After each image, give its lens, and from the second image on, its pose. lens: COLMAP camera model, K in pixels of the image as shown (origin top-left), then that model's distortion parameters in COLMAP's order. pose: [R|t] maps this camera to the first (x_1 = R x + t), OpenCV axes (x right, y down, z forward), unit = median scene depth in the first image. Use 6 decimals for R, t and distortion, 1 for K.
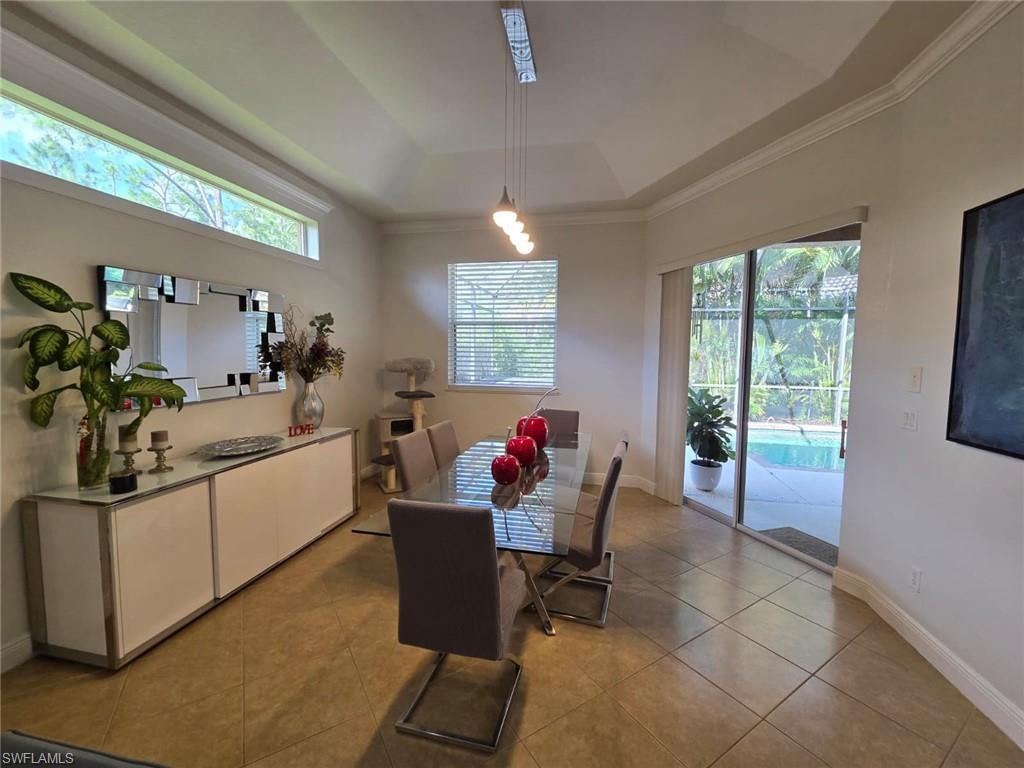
lens RADIAL K [[423.5, 0, 514.4], [0, 423.5, 382.0], [0, 0, 1]] dist [0.002400, 0.000269]
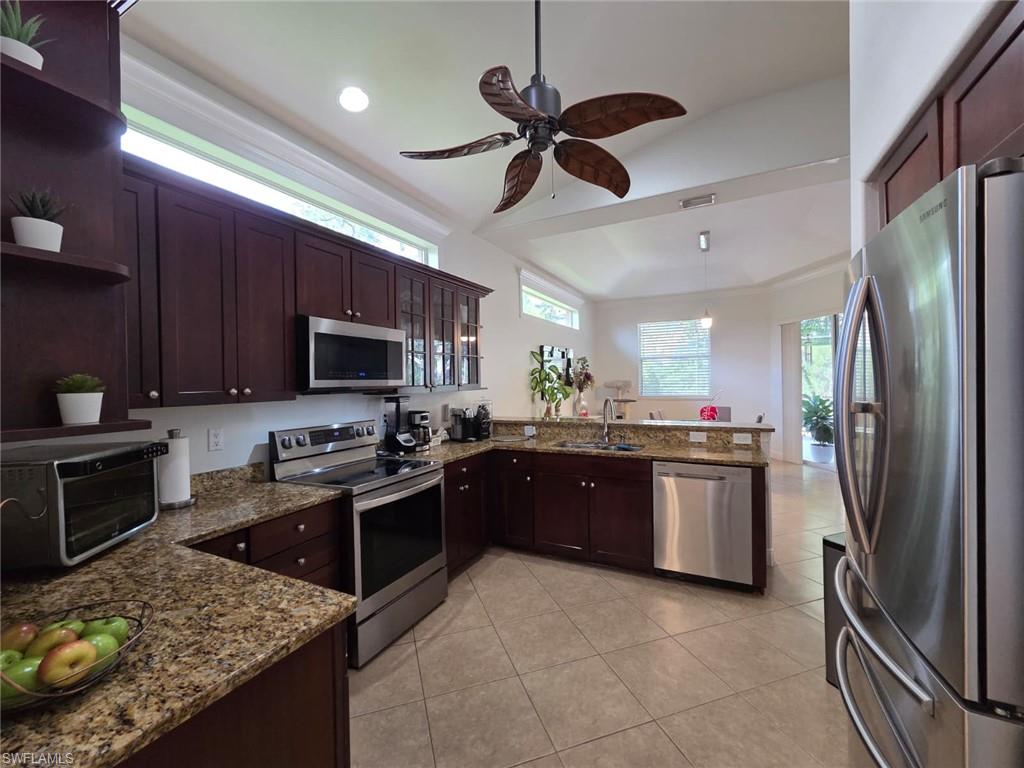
lens RADIAL K [[423.5, 0, 514.4], [0, 423.5, 382.0], [0, 0, 1]] dist [0.002400, 0.000269]
pose [[0.957530, -0.020051, -0.287635, -0.185185], [0.001648, 0.997943, -0.064079, 0.071256], [0.288329, 0.060884, 0.955594, -0.887197]]
